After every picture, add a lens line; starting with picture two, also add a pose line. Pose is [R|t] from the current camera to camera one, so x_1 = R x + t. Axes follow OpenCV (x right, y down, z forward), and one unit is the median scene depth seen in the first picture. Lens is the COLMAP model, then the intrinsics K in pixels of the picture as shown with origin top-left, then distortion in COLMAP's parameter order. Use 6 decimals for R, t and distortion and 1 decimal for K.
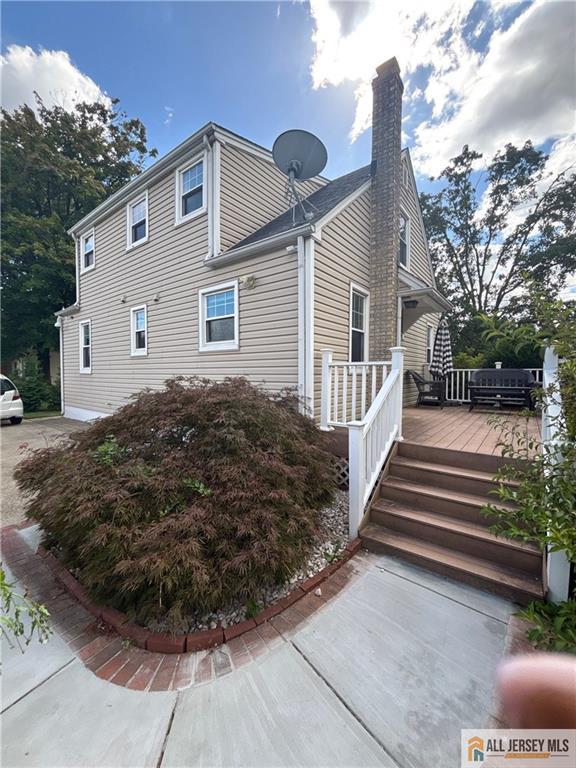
lens RADIAL K [[308.8, 0, 287.1], [0, 308.8, 382.5], [0, 0, 1]] dist [0.004146, 0.000854]
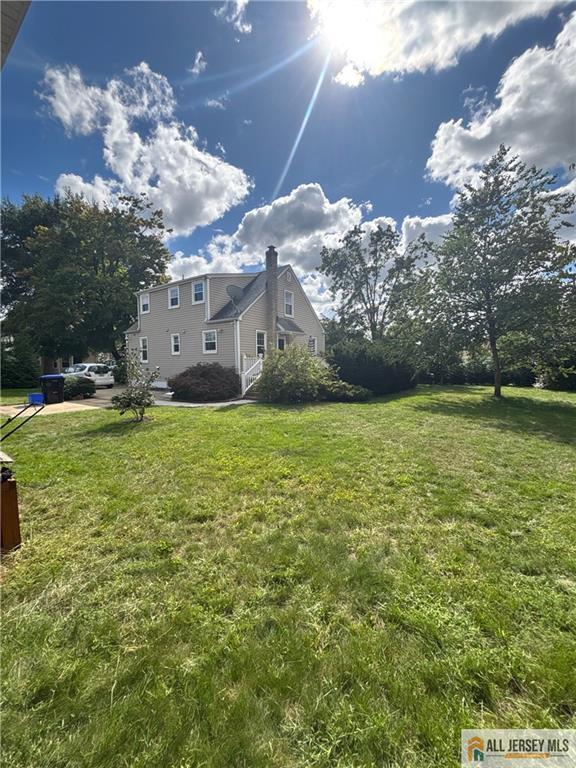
lens RADIAL K [[308.8, 0, 289.3], [0, 308.8, 386.0], [0, 0, 1]] dist [0.004146, 0.000854]
pose [[0.999186, -0.013079, 0.038160, 0.358391], [0.011518, 0.999100, 0.040832, 0.079650], [-0.038660, -0.040359, 0.998437, -1.717982]]
